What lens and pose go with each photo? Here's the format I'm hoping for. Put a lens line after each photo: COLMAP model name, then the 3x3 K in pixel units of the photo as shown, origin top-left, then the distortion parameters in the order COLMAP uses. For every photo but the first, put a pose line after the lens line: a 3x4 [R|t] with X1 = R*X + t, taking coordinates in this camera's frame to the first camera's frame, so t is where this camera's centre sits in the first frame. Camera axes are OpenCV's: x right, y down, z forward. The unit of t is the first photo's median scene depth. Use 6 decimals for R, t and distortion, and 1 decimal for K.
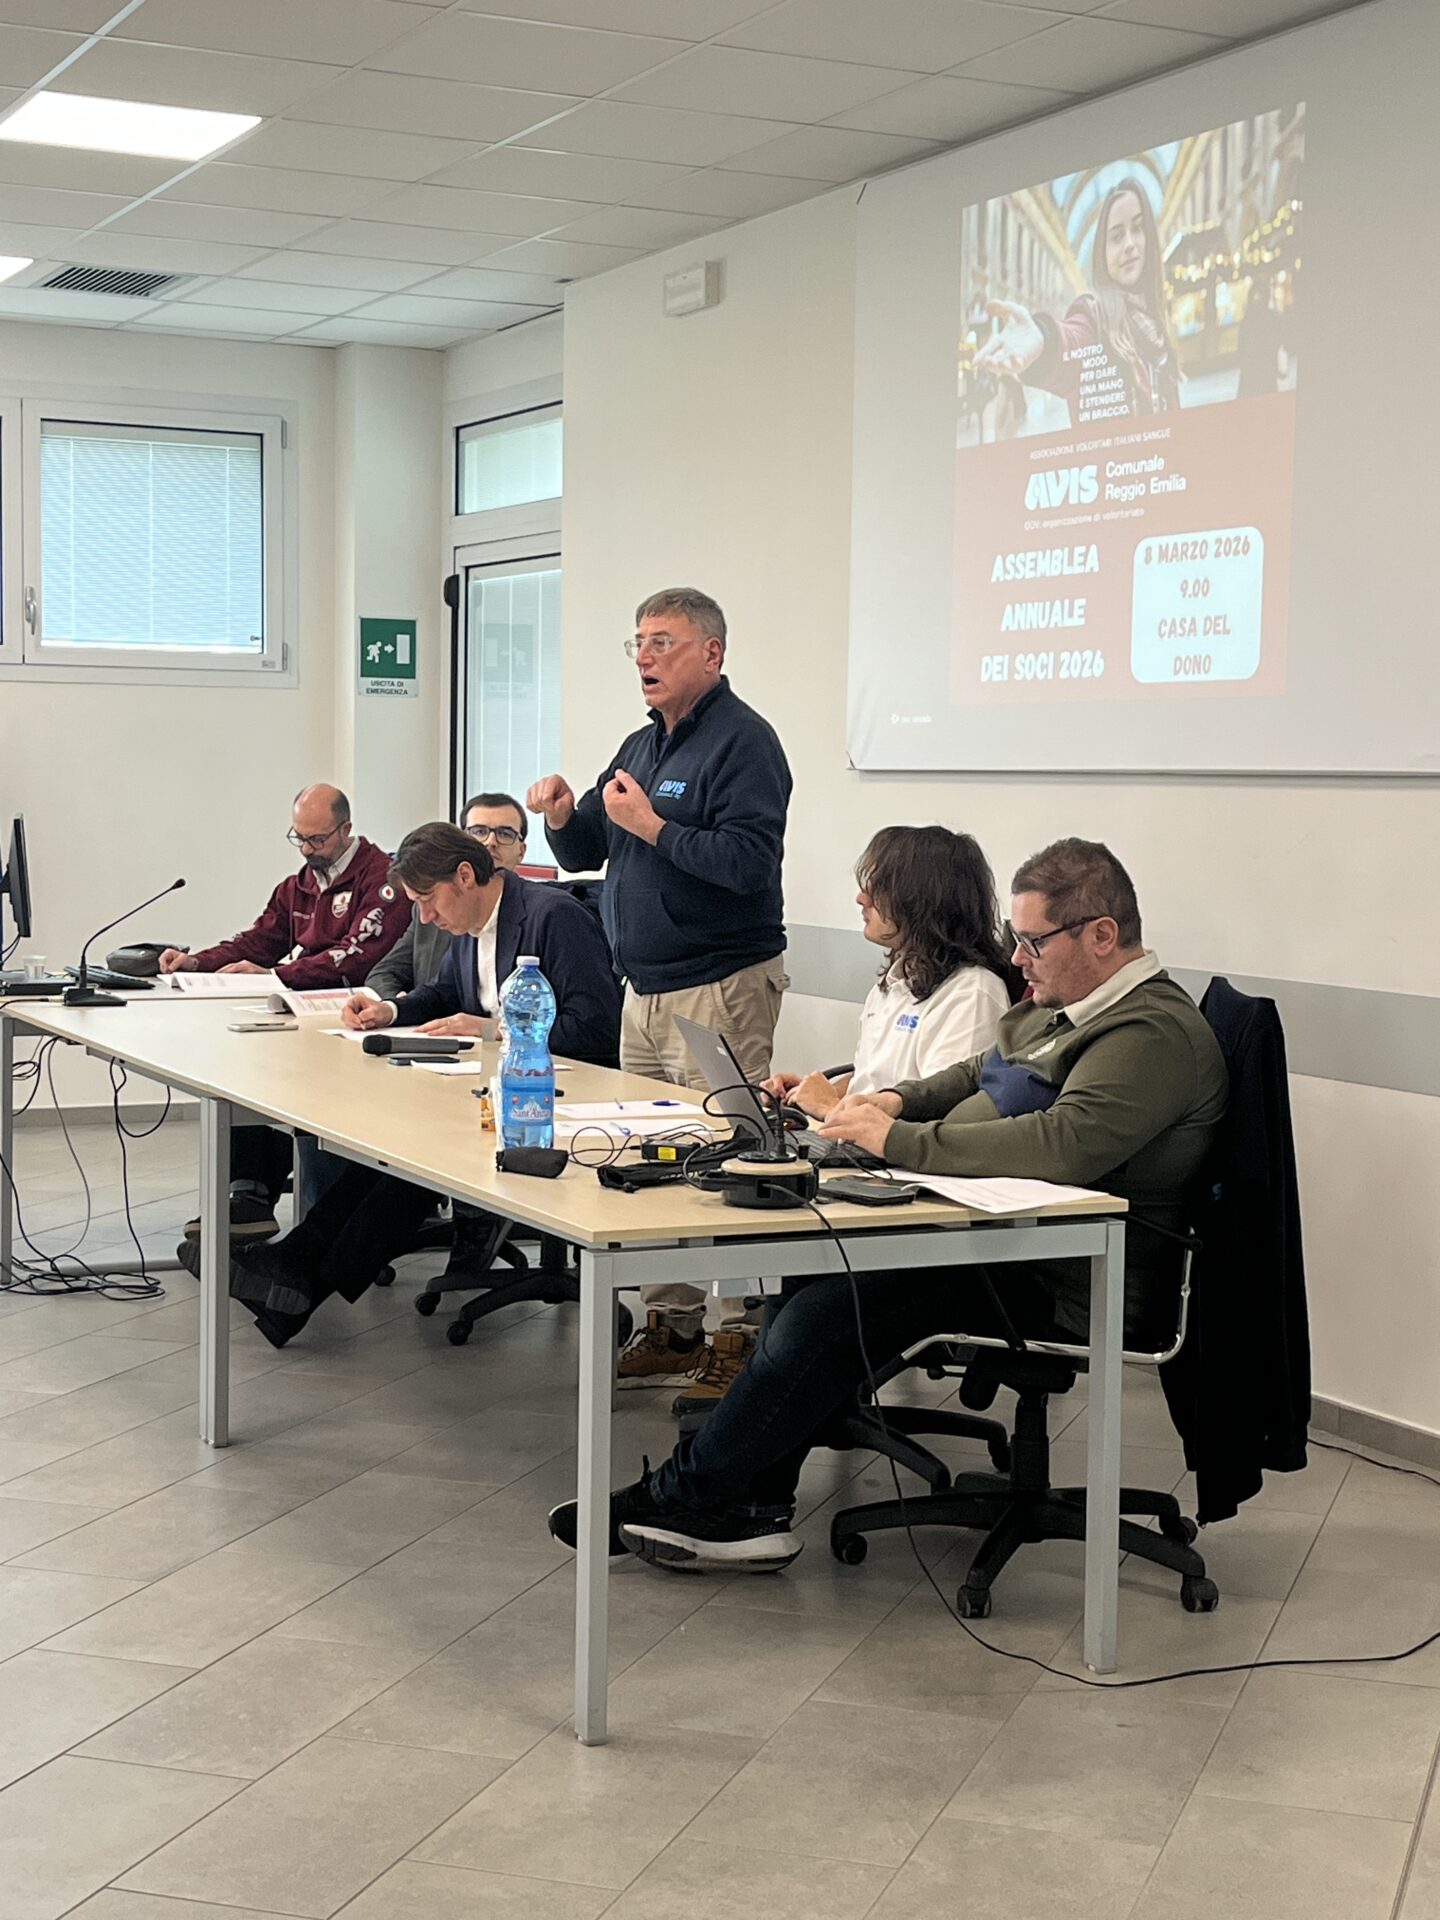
lens RADIAL K [[2914.1, 0, 725.4], [0, 2914.1, 963.1], [0, 0, 1]] dist [0.107484, 0.000000]
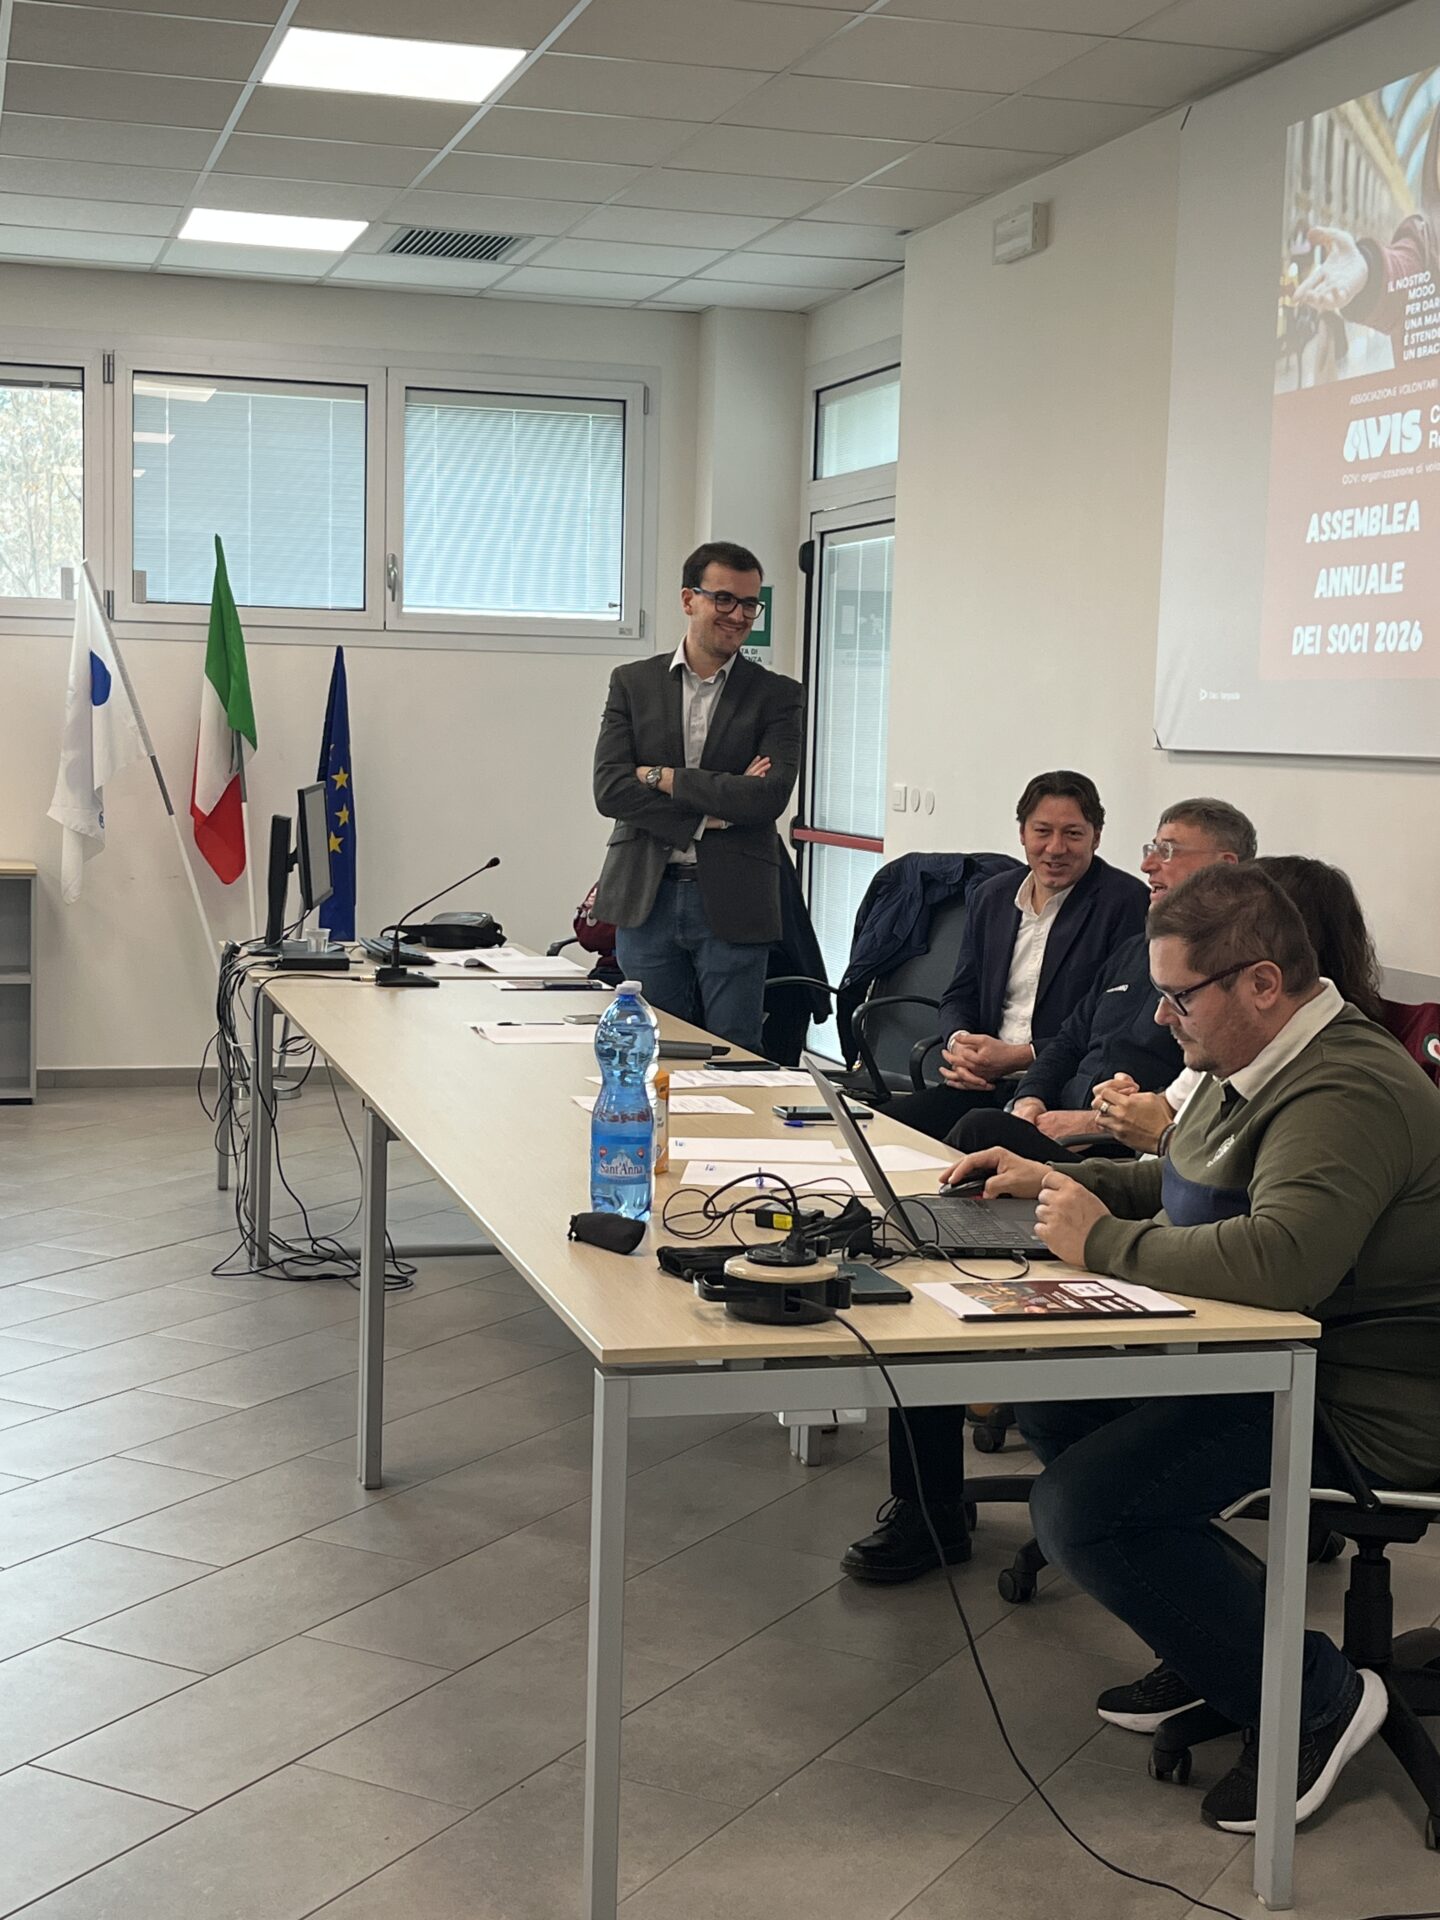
lens RADIAL K [[2666.8, 0, 726.0], [0, 2666.8, 964.9], [0, 0, 1]] dist [0.038262, 0.000000]
pose [[0.984383, 0.027722, -0.173845, 0.064497], [-0.023721, 0.999405, 0.025050, -0.018545], [0.174436, -0.020535, 0.984454, 0.167226]]
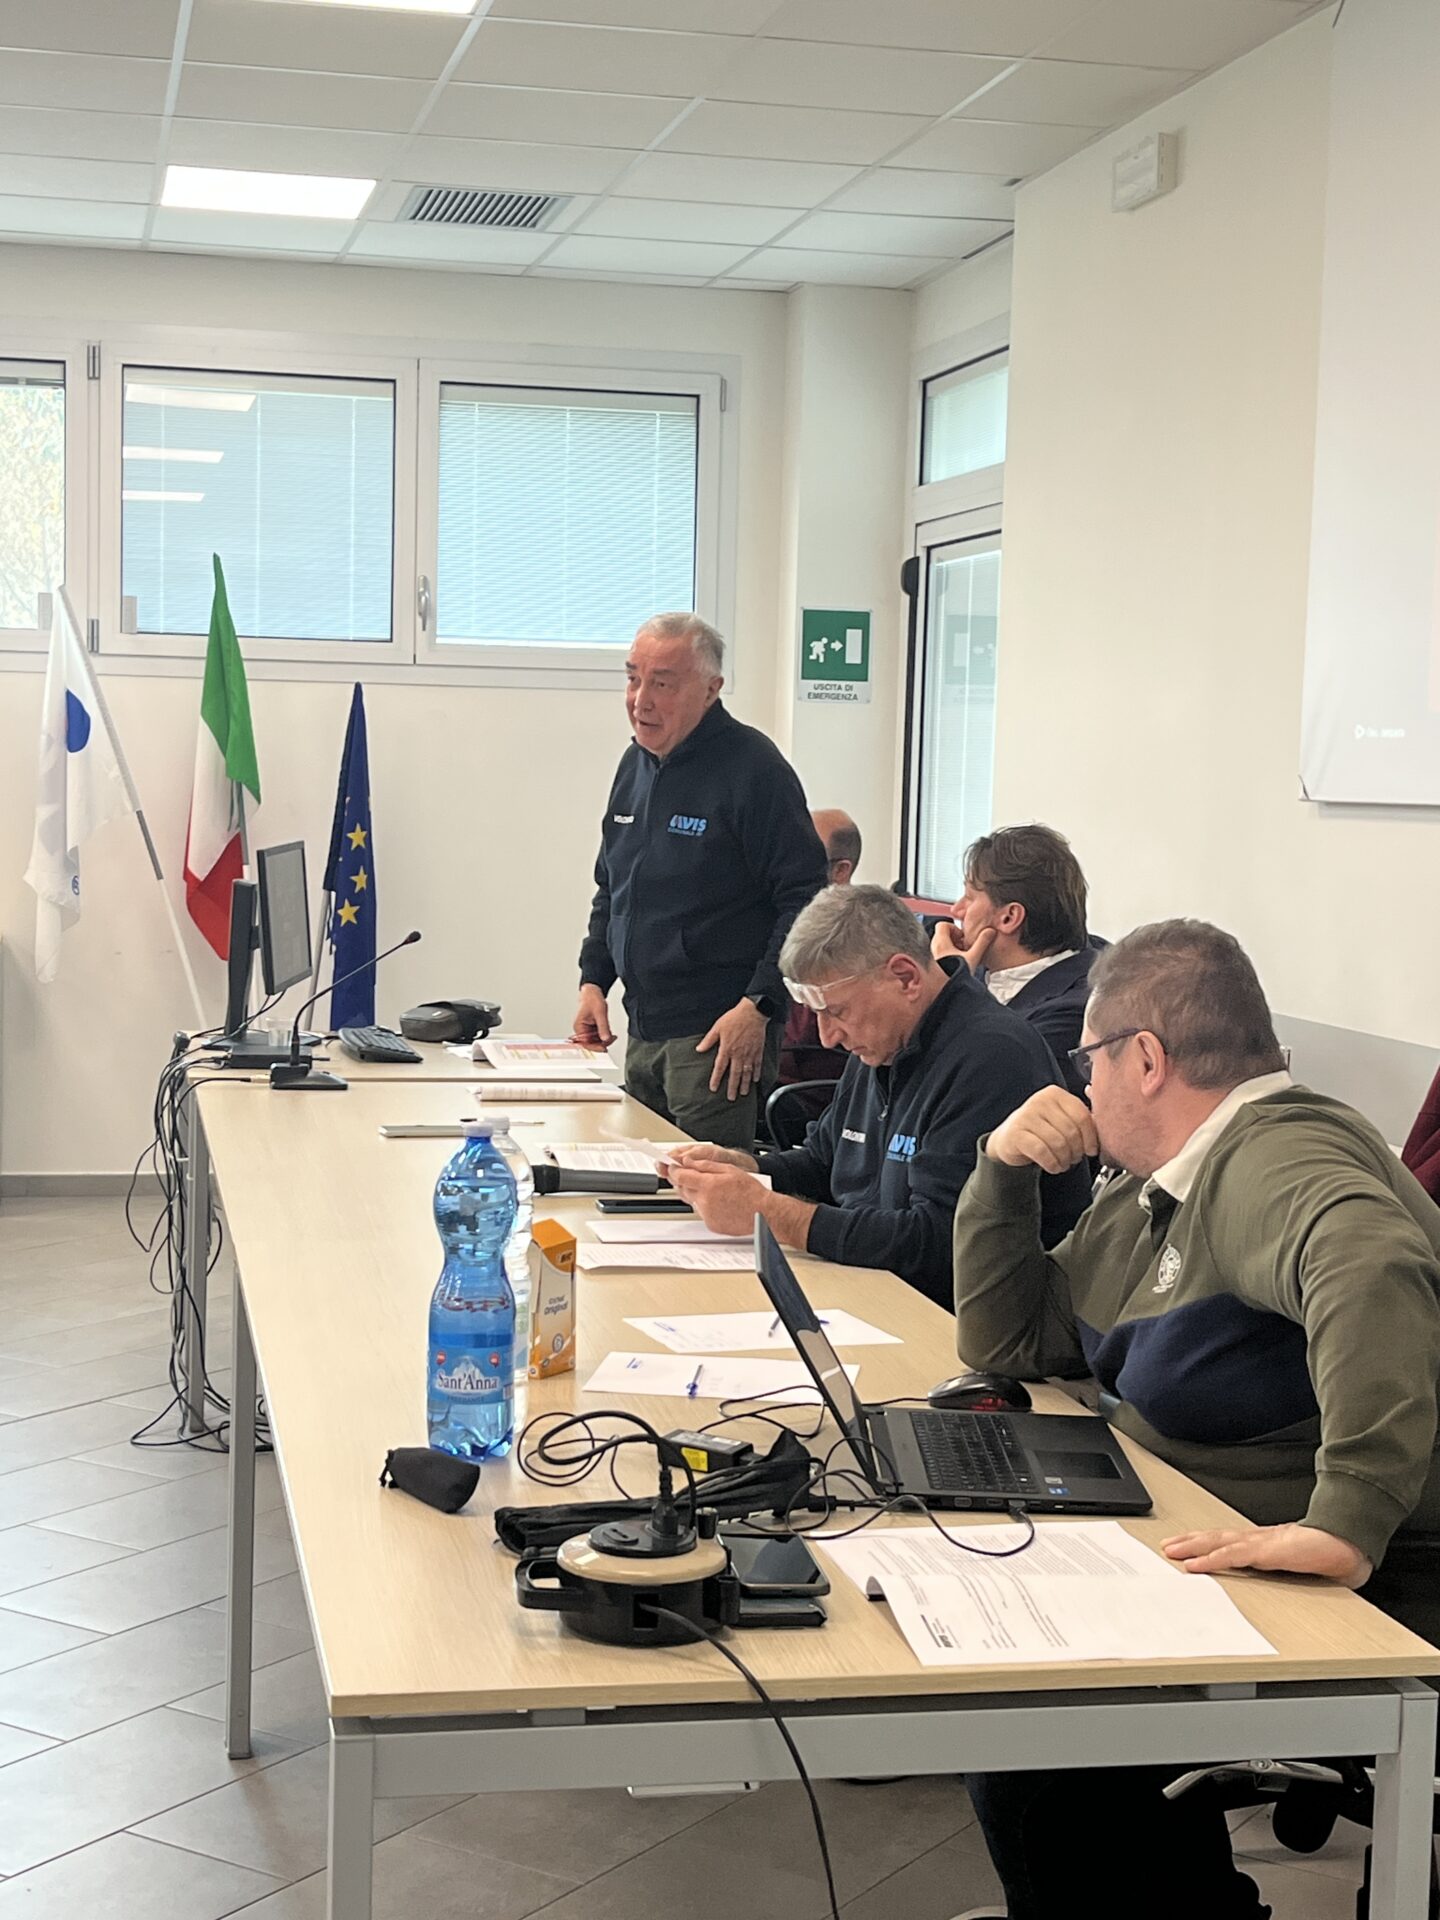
lens RADIAL K [[2894.7, 0, 687.4], [0, 2894.7, 981.7], [0, 0, 1]] dist [0.026010, 0.000000]
pose [[0.969013, 0.028434, -0.245366, 0.082046], [-0.027664, 0.999596, 0.006587, -0.024415], [0.245454, 0.000405, 0.969408, 0.291931]]
